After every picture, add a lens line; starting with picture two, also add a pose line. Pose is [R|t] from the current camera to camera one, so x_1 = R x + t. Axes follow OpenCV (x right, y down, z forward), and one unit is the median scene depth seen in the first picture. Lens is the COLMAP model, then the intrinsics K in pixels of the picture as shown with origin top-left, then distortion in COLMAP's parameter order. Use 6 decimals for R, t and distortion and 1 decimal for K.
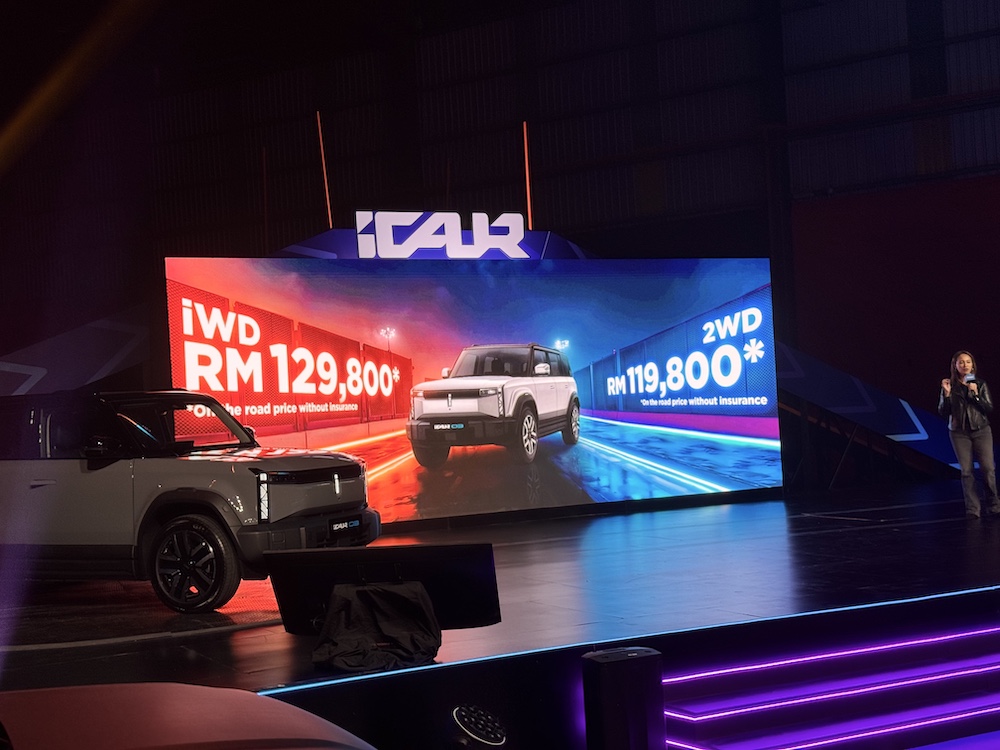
lens RADIAL K [[1383.0, 0, 498.3], [0, 1383.0, 378.9], [0, 0, 1]] dist [0.088957, 0.000000]
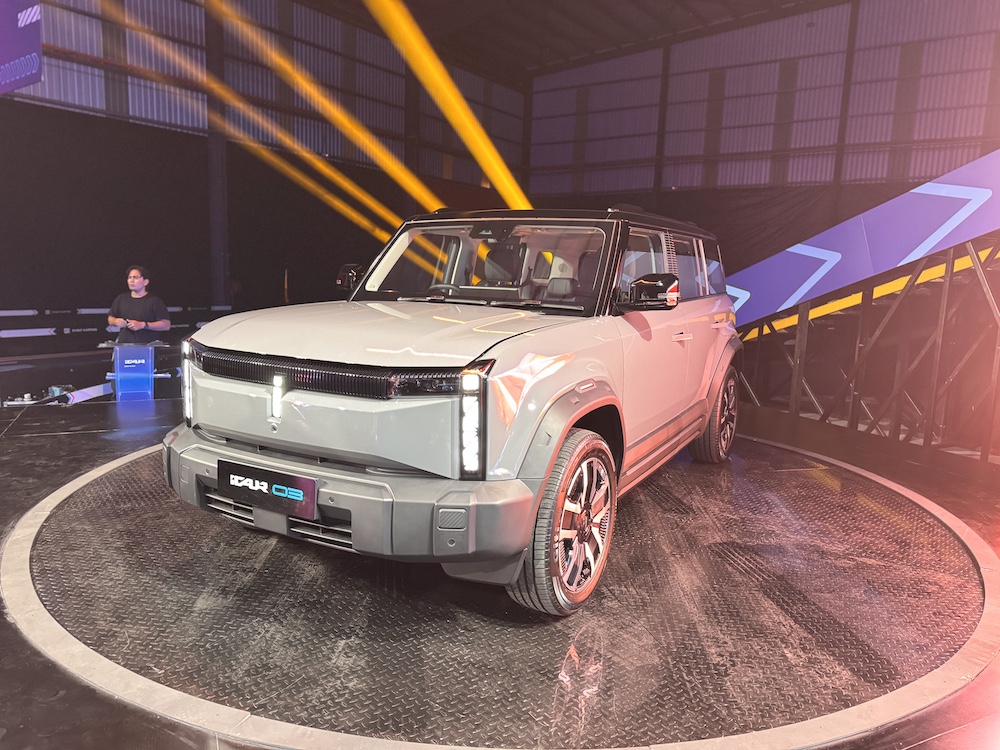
lens RADIAL K [[697.2, 0, 496.6], [0, 697.2, 374.3], [0, 0, 1]] dist [0.018552, -0.019789]
pose [[-0.074766, 0.195069, -0.977936, 0.075655], [0.000770, 0.980691, 0.195560, 0.015685], [0.997201, 0.013868, -0.073473, 0.773020]]
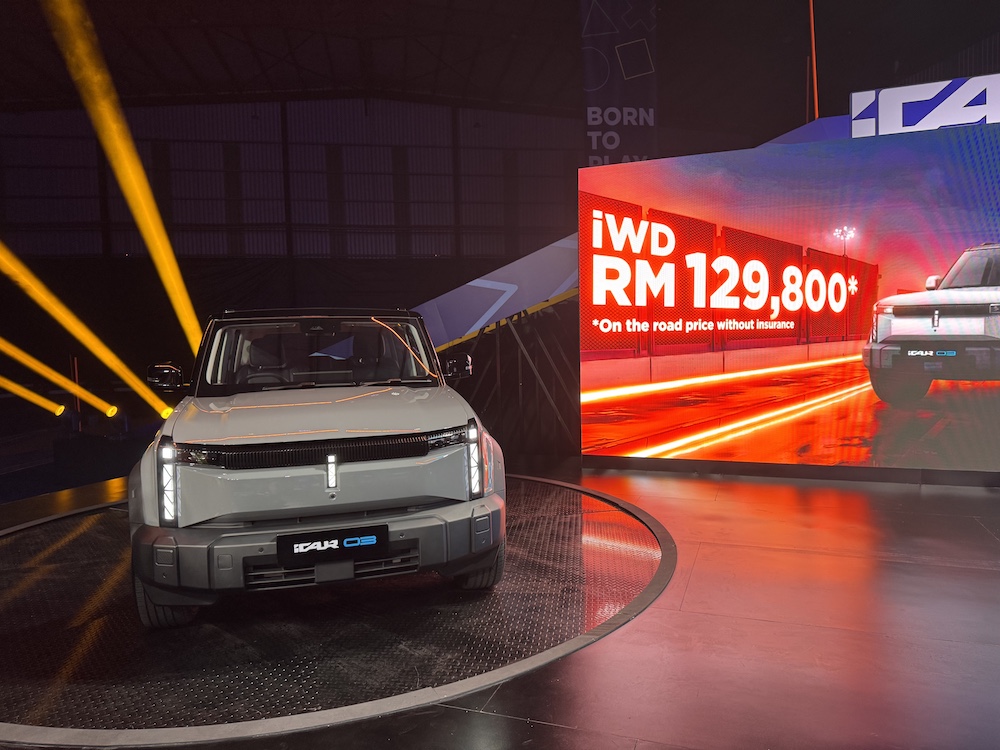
lens RADIAL K [[697.2, 0, 501.1], [0, 697.2, 381.2], [0, 0, 1]] dist [0.018552, -0.019789]
pose [[0.656609, 0.087063, -0.749190, 0.106356], [0.006857, 0.992585, 0.121358, 0.001480], [0.754200, -0.084822, 0.651143, 0.612255]]
